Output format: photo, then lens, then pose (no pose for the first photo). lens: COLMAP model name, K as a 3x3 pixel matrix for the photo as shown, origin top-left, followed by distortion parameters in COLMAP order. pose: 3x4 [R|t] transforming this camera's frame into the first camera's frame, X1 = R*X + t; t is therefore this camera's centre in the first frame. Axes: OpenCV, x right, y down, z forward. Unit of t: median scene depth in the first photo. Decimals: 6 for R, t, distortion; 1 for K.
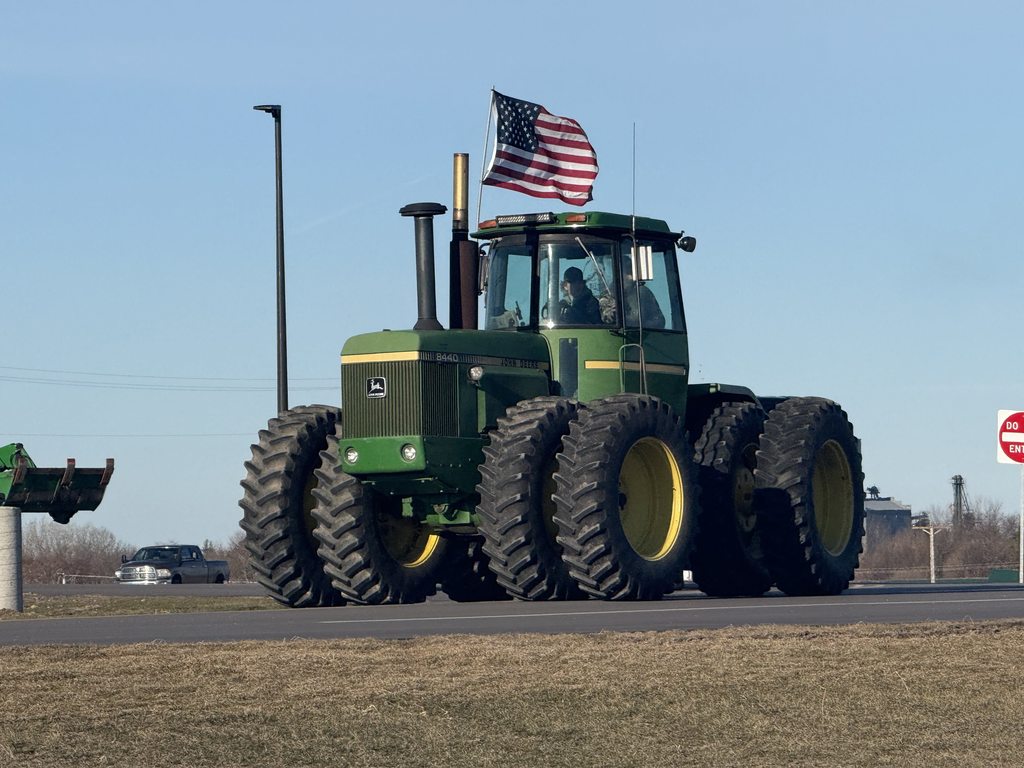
lens RADIAL K [[6316.3, 0, 514.0], [0, 6316.3, 384.3], [0, 0, 1]] dist [0.481958, 0.000000]
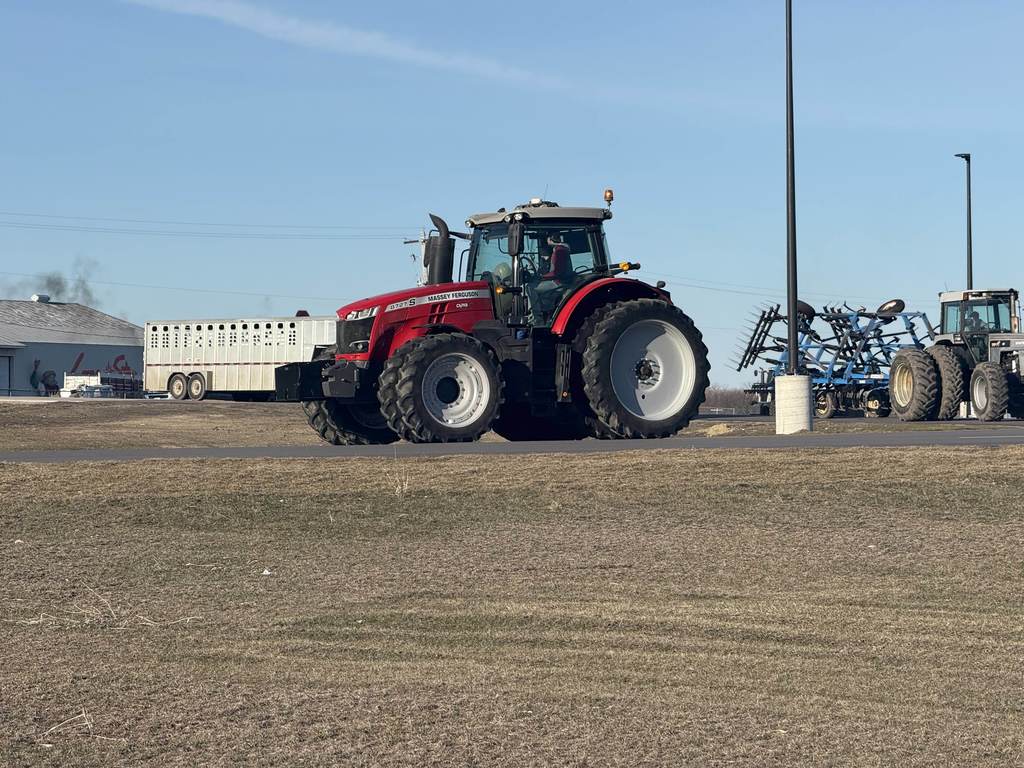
lens RADIAL K [[3632.5, 0, 517.0], [0, 3632.5, 380.5], [0, 0, 1]] dist [0.332010, 0.000000]
pose [[0.985782, 0.004566, -0.167970, 0.029911], [-0.000992, 0.999771, 0.021356, -0.004194], [0.168029, -0.020886, 0.985561, -0.145499]]
